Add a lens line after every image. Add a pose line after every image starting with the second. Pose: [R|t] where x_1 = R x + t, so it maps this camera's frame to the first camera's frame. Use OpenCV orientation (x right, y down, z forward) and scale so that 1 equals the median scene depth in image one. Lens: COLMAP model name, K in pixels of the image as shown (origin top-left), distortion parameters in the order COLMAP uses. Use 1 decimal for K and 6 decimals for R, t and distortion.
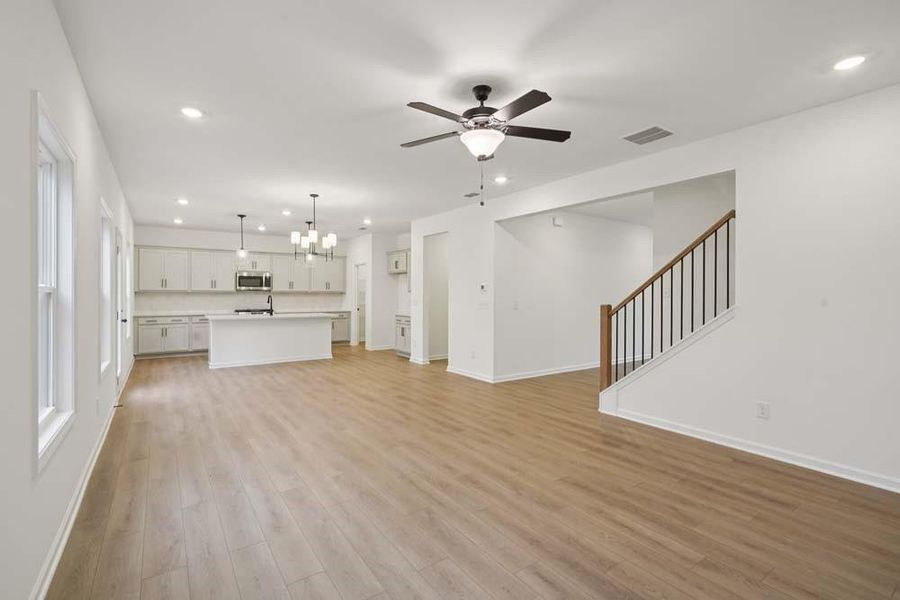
lens RADIAL K [[418.1, 0, 447.5], [0, 418.1, 296.7], [0, 0, 1]] dist [-0.000321, 0.000225]
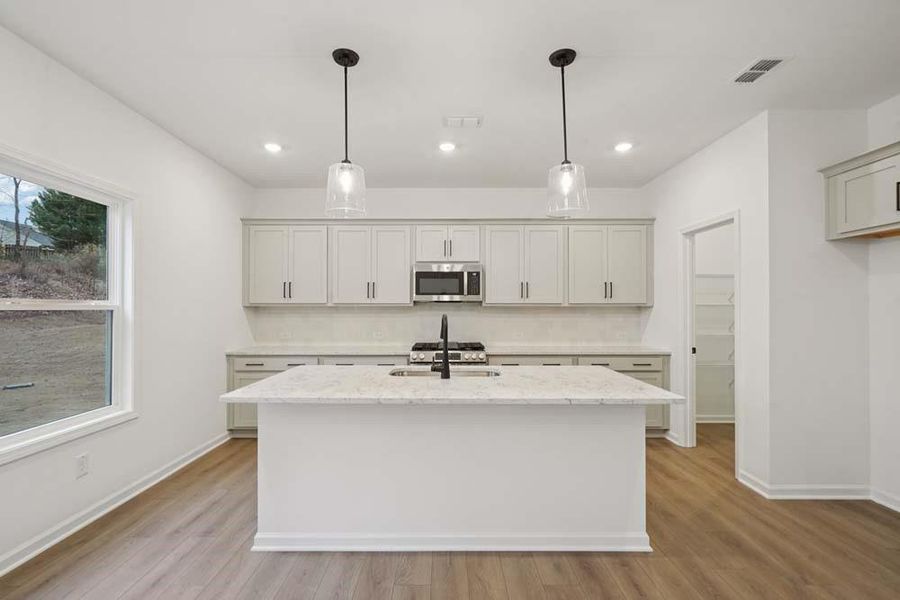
lens RADIAL K [[418.1, 0, 448.8], [0, 418.1, 300.0], [0, 0, 1]] dist [-0.000321, 0.000225]
pose [[0.828582, -0.009768, -0.559782, -0.204006], [0.000406, 0.999858, -0.016845, -0.010094], [0.559867, 0.013730, 0.828468, 0.625235]]
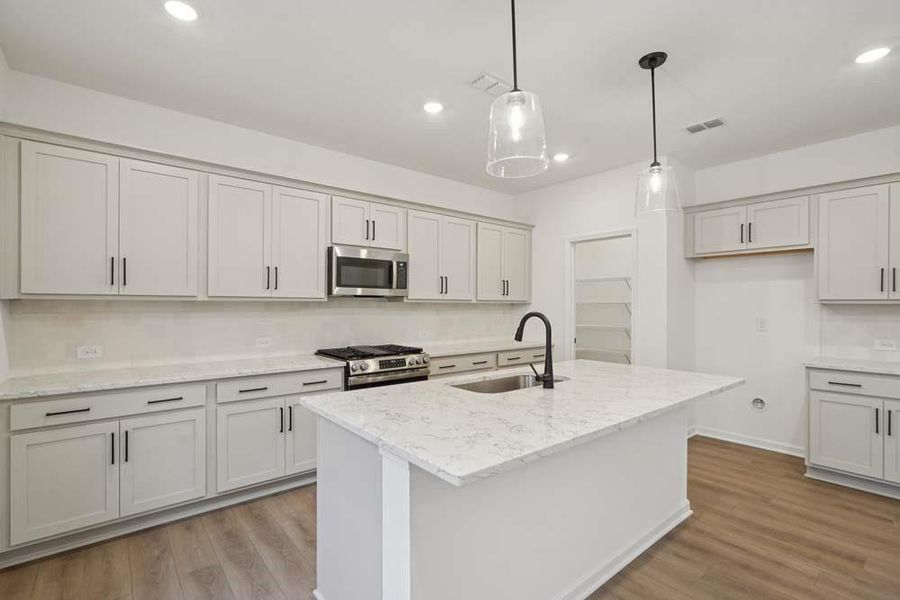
lens RADIAL K [[418.1, 0, 445.6], [0, 418.1, 302.6], [0, 0, 1]] dist [-0.000321, 0.000225]
pose [[0.994873, 0.007035, 0.100891, -0.438239], [-0.007006, 0.999975, -0.000636, -0.010674], [-0.100893, -0.000075, 0.994897, 0.627133]]
